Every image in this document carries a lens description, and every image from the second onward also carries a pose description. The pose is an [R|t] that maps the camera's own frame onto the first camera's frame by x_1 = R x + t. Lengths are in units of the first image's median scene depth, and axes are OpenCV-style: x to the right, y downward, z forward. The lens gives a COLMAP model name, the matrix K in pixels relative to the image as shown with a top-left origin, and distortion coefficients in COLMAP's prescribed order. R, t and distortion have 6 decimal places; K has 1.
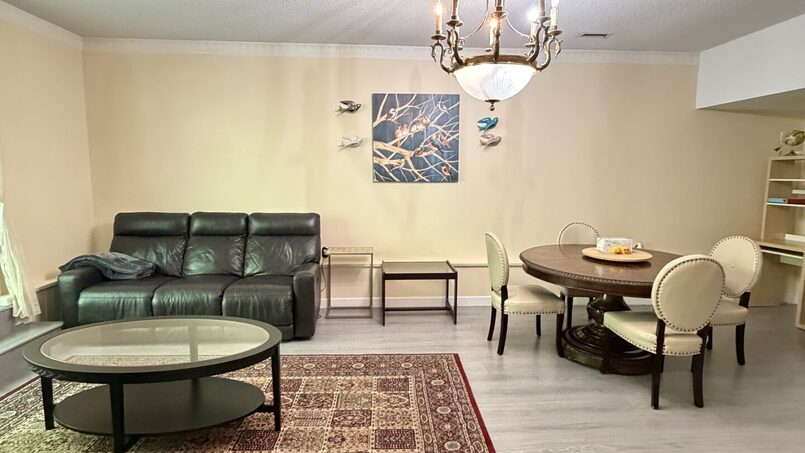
lens RADIAL K [[432.1, 0, 407.1], [0, 432.1, 224.3], [0, 0, 1]] dist [-0.001606, 0.000733]
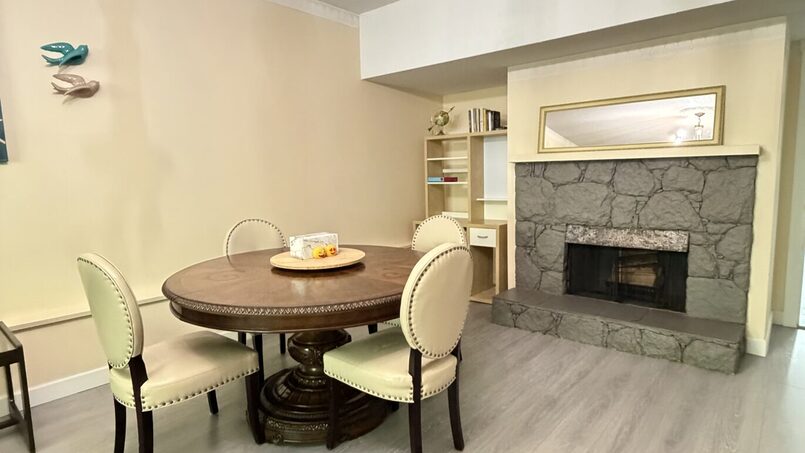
lens RADIAL K [[432.1, 0, 407.1], [0, 432.1, 224.3], [0, 0, 1]] dist [-0.001606, 0.000733]
pose [[0.703733, -0.101200, 0.703220, 0.109258], [0.106938, 0.993615, 0.035975, 0.006999], [-0.702371, 0.049884, 0.710061, 0.416180]]
